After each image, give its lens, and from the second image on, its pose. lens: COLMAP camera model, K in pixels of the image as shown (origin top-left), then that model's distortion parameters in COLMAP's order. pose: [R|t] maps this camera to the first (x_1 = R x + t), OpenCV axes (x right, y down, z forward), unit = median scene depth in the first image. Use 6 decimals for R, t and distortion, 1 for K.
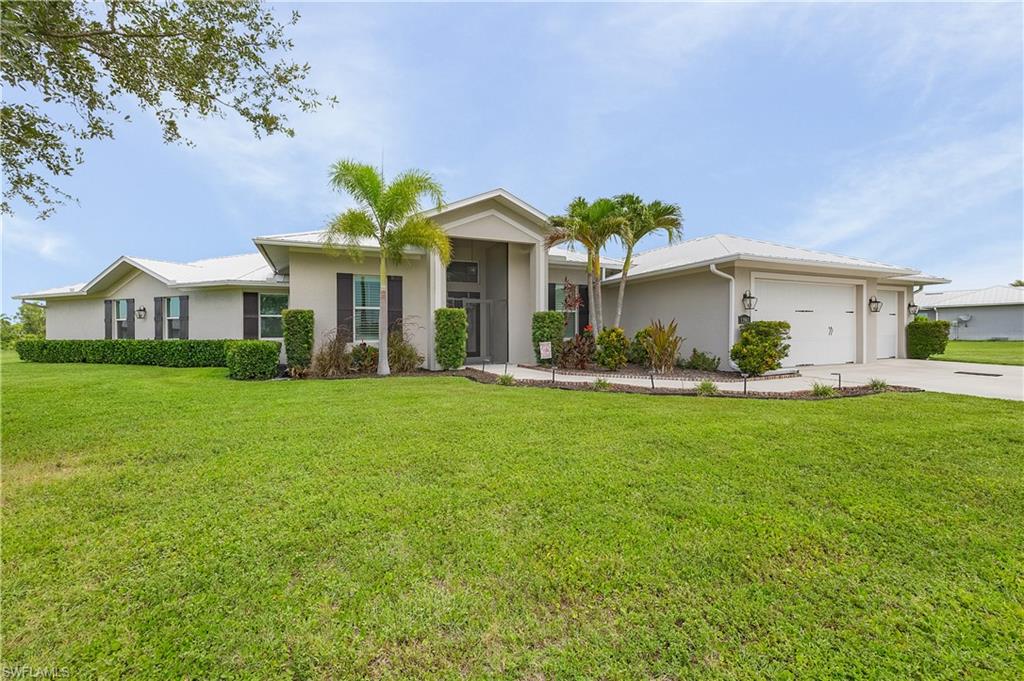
lens RADIAL K [[432.3, 0, 512.3], [0, 432.3, 331.8], [0, 0, 1]] dist [0.002125, -0.000356]
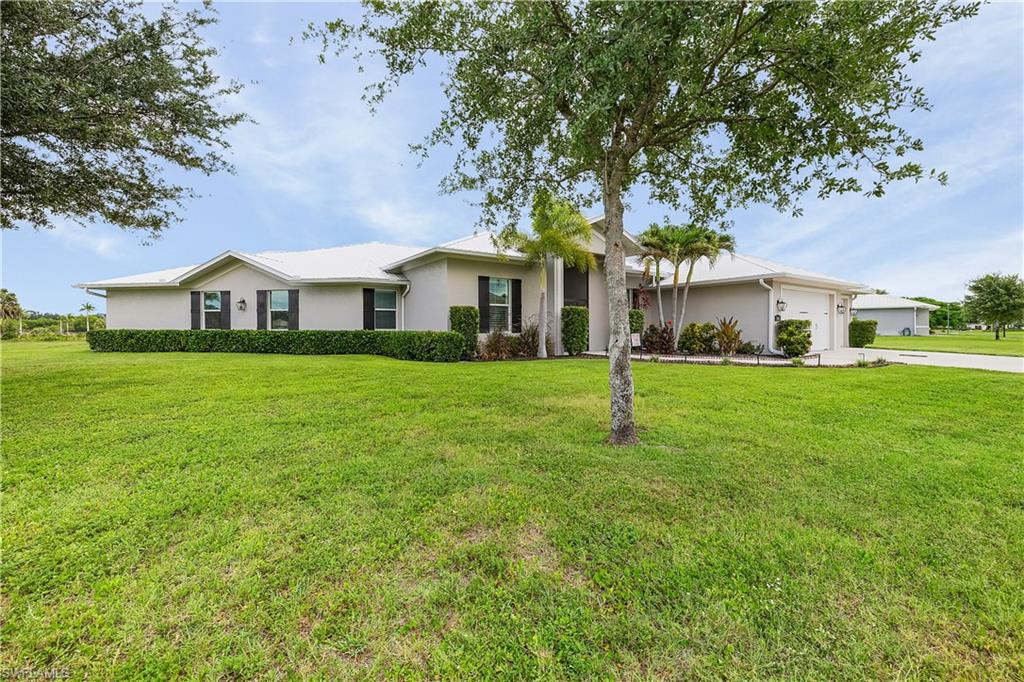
lens RADIAL K [[429.5, 0, 509.1], [0, 429.5, 323.5], [0, 0, 1]] dist [0.002360, 0.000087]
pose [[0.983283, 0.009791, 0.181819, -0.503865], [-0.008554, 0.999935, -0.007585, 0.006204], [-0.181882, 0.005903, 0.983303, -0.192785]]
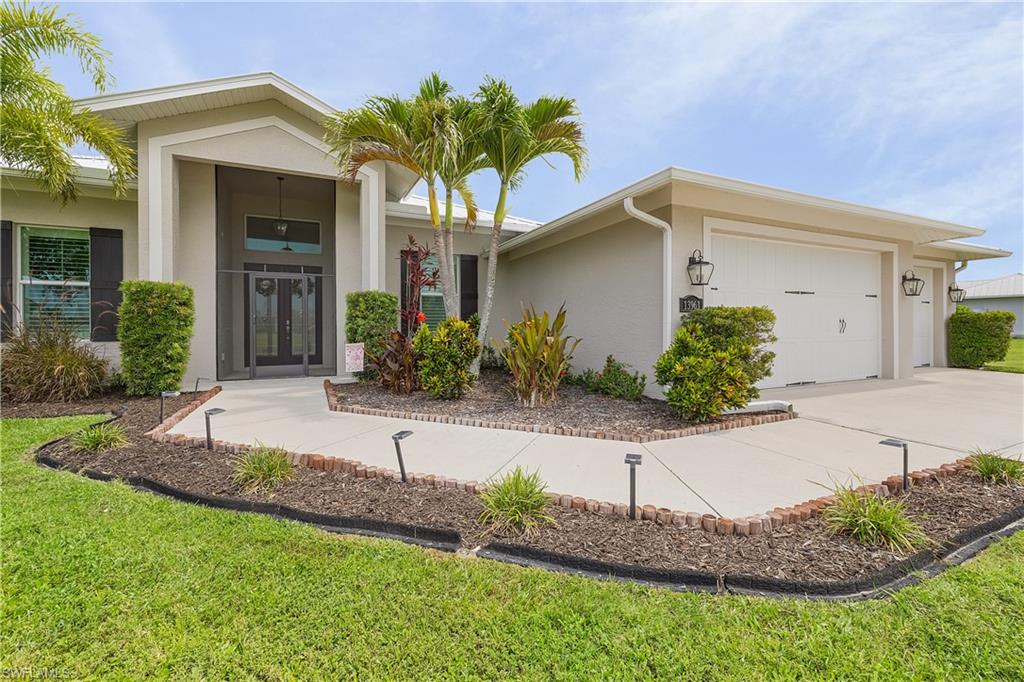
lens RADIAL K [[429.5, 0, 509.1], [0, 429.5, 323.5], [0, 0, 1]] dist [0.002360, 0.000087]
pose [[0.999931, 0.004431, 0.010848, 0.263644], [-0.004389, 0.999983, -0.003864, -0.001397], [-0.010865, 0.003816, 0.999934, 0.404717]]
